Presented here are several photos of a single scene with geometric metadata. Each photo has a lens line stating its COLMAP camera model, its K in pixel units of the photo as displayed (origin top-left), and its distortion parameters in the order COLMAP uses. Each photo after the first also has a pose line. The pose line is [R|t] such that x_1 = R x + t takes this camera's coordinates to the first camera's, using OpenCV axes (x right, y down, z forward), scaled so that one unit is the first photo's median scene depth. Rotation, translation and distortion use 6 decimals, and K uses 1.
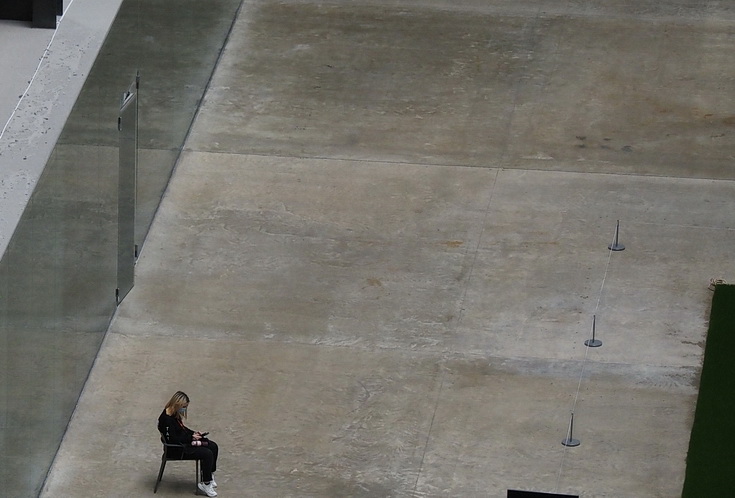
lens RADIAL K [[4573.9, 0, 367.4], [0, 4573.9, 249.1], [0, 0, 1]] dist [0.578762, 0.000000]
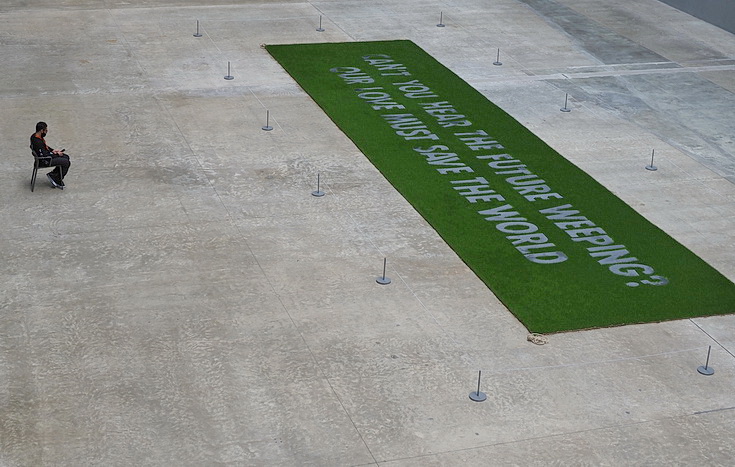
lens RADIAL K [[1257.2, 0, 368.2], [0, 1257.2, 233.0], [0, 0, 1]] dist [0.087698, 0.000000]
pose [[0.929554, -0.150622, 0.336516, -0.077753], [0.113120, 0.985235, 0.128513, 0.024096], [-0.350904, -0.081393, 0.932867, 0.534315]]
